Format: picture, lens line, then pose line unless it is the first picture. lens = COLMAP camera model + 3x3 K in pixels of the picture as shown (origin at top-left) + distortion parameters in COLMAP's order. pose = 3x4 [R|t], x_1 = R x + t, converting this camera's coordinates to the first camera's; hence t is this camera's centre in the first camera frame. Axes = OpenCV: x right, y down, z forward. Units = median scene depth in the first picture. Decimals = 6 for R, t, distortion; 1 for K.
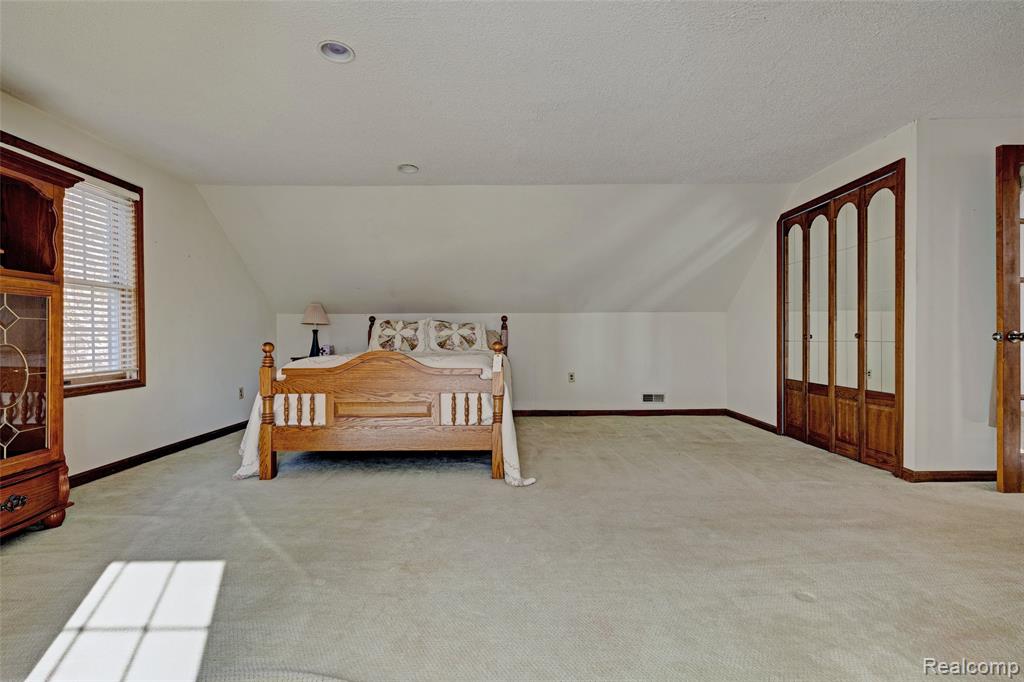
lens RADIAL K [[431.5, 0, 512.2], [0, 431.5, 338.4], [0, 0, 1]] dist [0.001285, 0.000564]
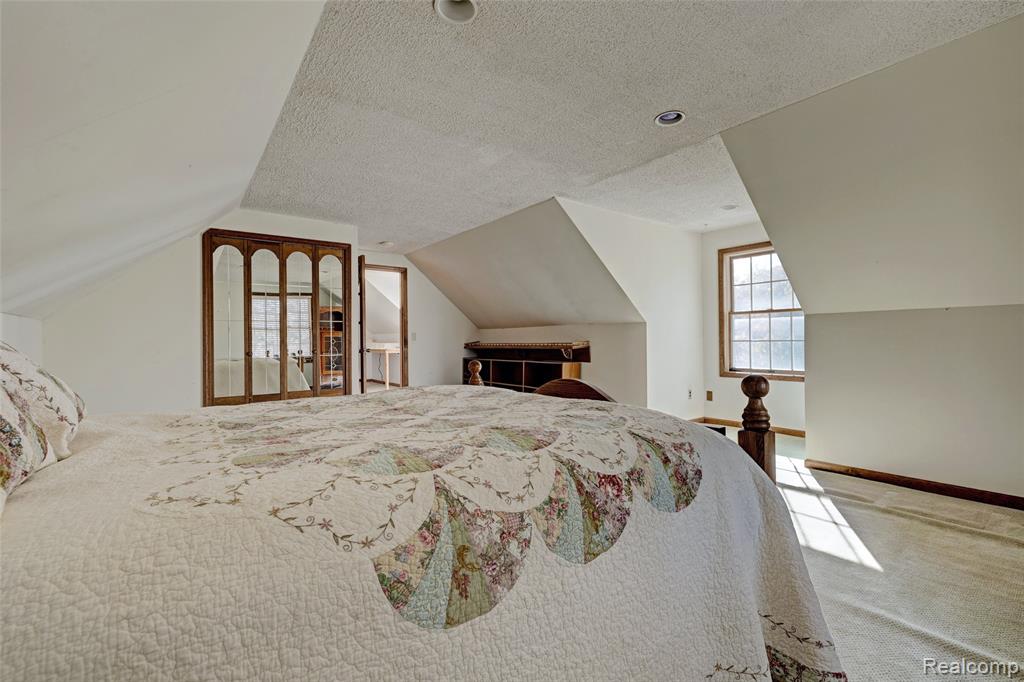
lens RADIAL K [[431.5, 0, 512.2], [0, 431.5, 338.4], [0, 0, 1]] dist [0.001285, 0.000564]
pose [[-0.600357, 0.014851, 0.799594, -0.696780], [0.019071, 0.999809, -0.004250, -0.032140], [-0.799505, 0.012697, -0.600526, 1.321917]]
